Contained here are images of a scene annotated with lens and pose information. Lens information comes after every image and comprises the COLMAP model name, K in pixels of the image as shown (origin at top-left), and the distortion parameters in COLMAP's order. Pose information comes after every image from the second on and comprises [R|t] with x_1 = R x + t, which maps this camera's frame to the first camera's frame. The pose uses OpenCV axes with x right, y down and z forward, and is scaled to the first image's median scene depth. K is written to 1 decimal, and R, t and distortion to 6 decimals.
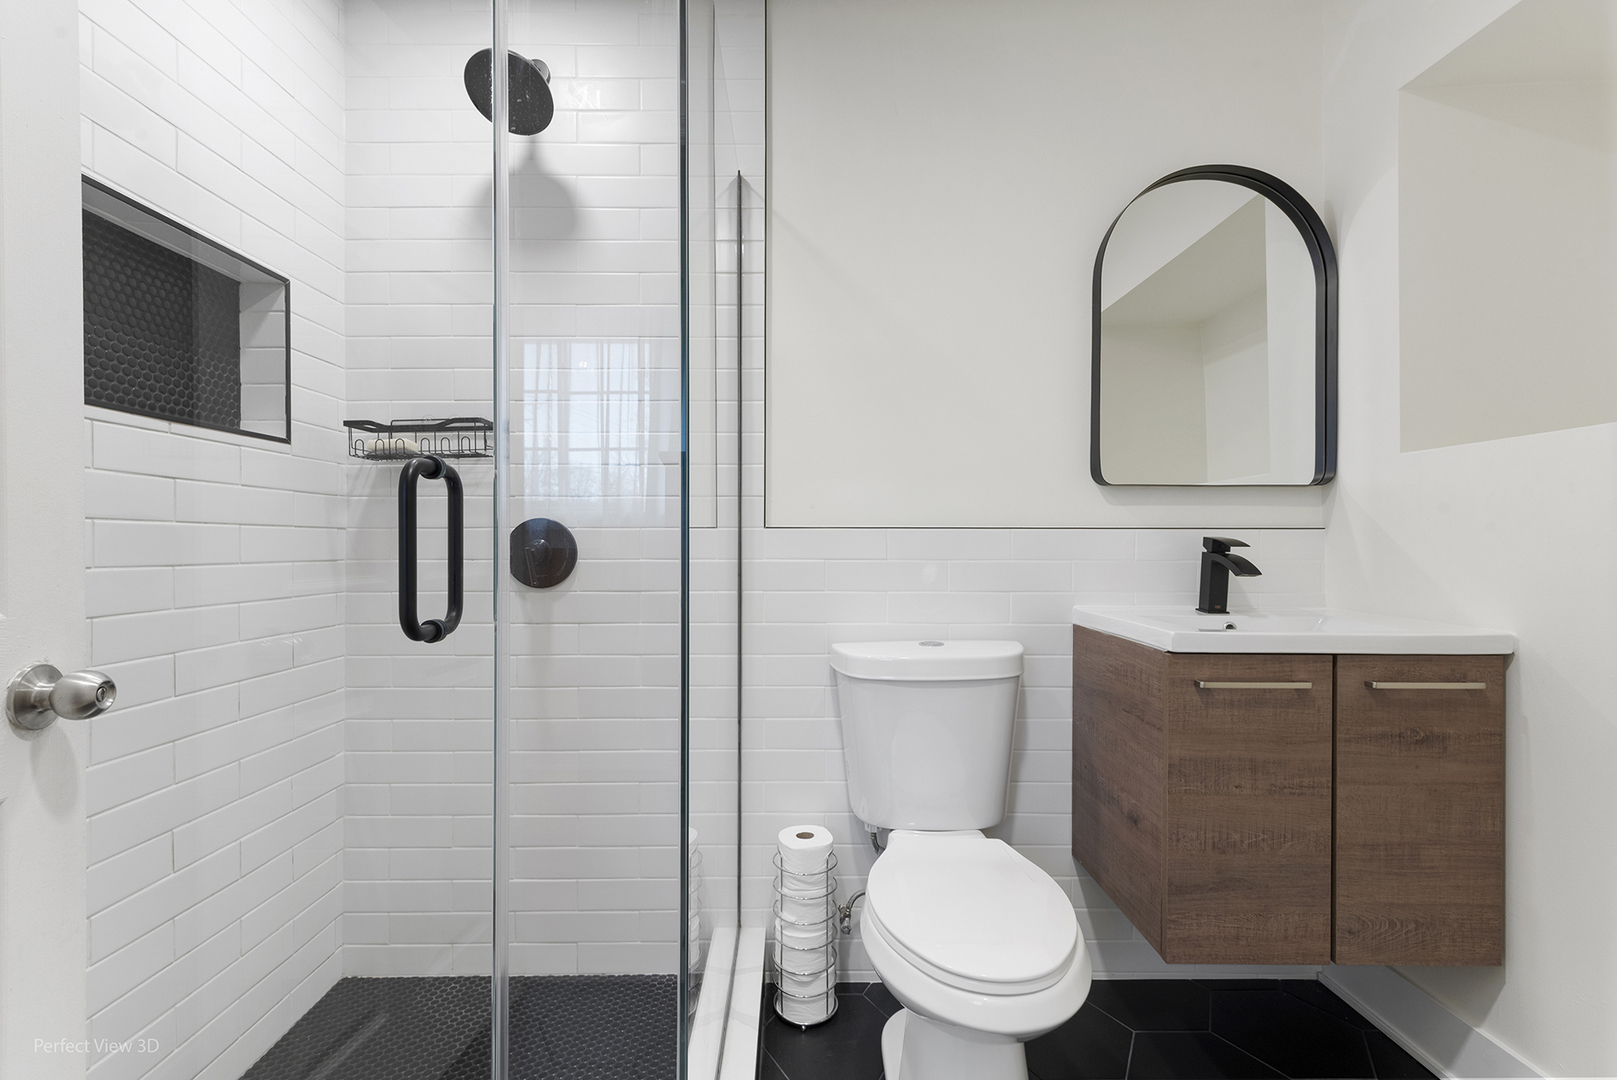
lens RADIAL K [[725.8, 0, 808.5], [0, 725.8, 540.0], [0, 0, 1]] dist [0.013449, -0.000053]
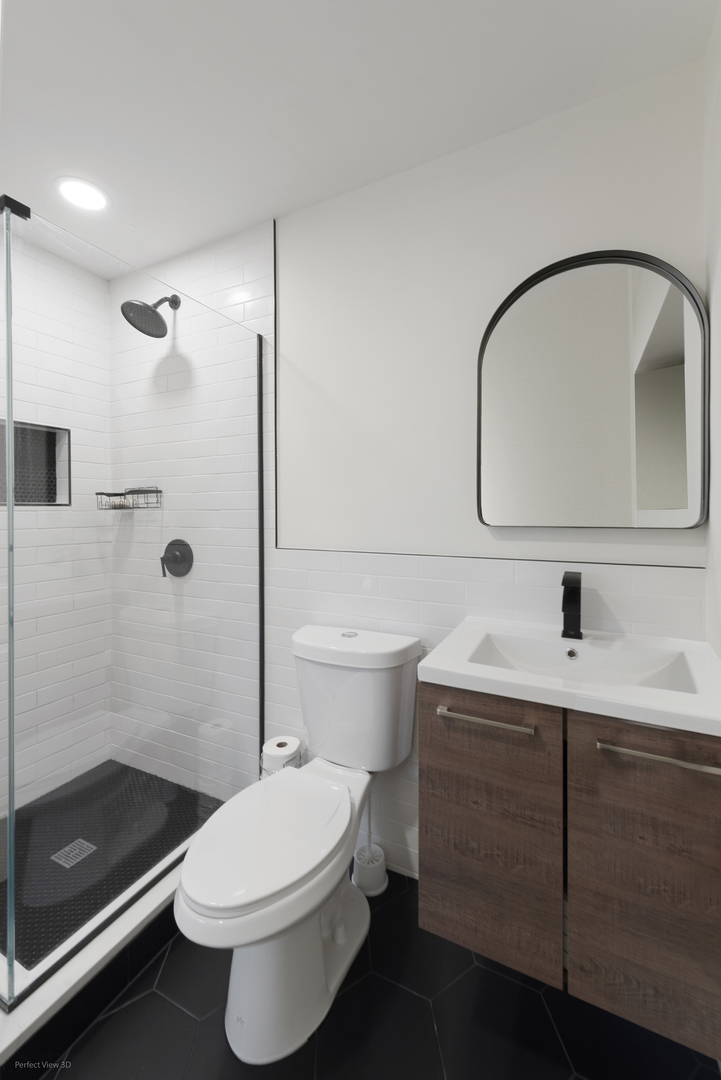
lens RADIAL K [[433.7, 0, 373.0], [0, 433.7, 510.7], [0, 0, 1]] dist [0.015333, -0.002377]
pose [[0.895646, -0.000950, -0.444767, 0.752199], [0.004790, 0.999960, 0.007508, -0.142680], [0.444743, -0.008855, 0.895615, 0.292804]]
